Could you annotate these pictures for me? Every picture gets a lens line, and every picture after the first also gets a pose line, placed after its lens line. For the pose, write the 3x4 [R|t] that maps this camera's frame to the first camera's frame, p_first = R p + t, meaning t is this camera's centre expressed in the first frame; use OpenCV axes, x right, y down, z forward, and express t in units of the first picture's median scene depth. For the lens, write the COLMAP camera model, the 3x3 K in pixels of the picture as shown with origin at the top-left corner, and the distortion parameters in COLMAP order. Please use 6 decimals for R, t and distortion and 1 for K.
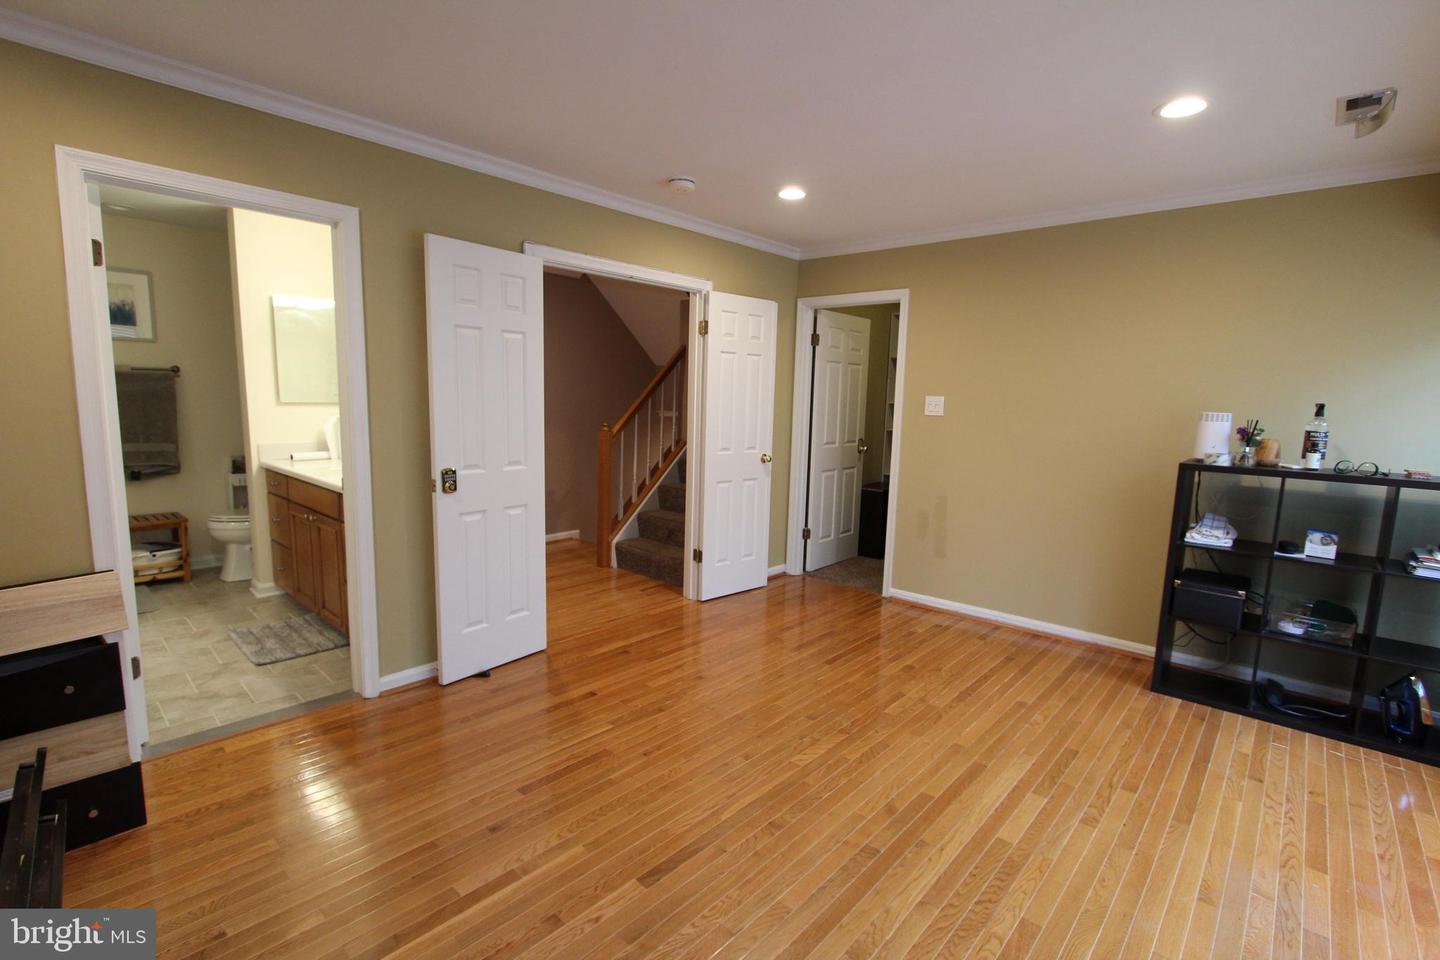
lens RADIAL K [[663.7, 0, 723.8], [0, 663.7, 484.3], [0, 0, 1]] dist [-0.013841, 0.001117]
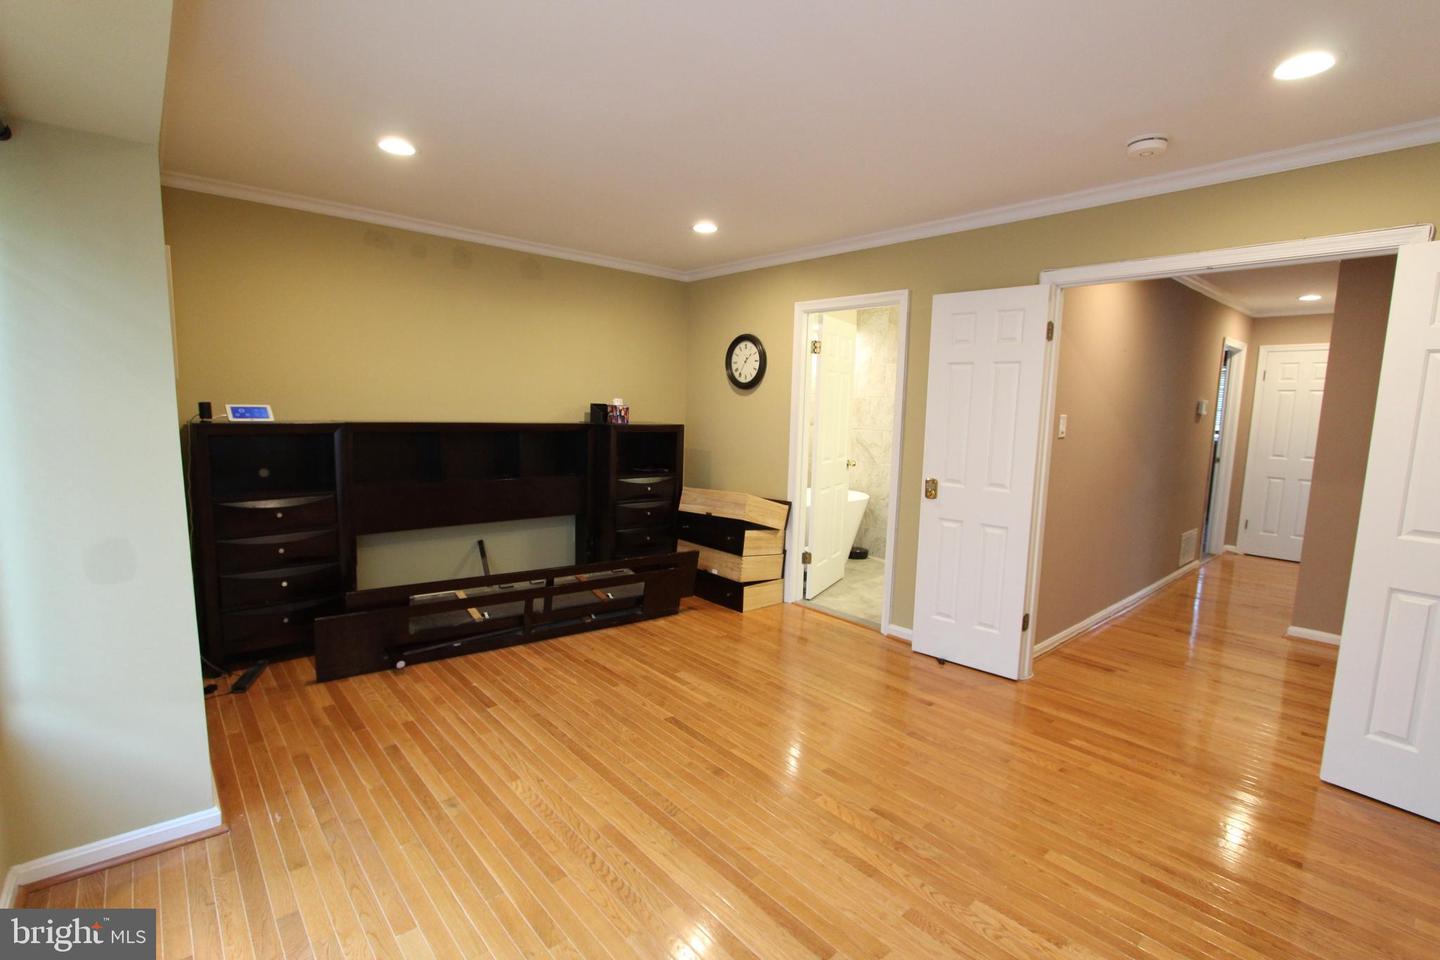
lens RADIAL K [[663.7, 0, 721.8], [0, 663.7, 484.8], [0, 0, 1]] dist [-0.013841, 0.001117]
pose [[-0.115343, 0.090984, -0.989150, 0.838715], [-0.161312, 0.980862, 0.109032, -0.082929], [0.980140, 0.172138, -0.098458, 0.720224]]
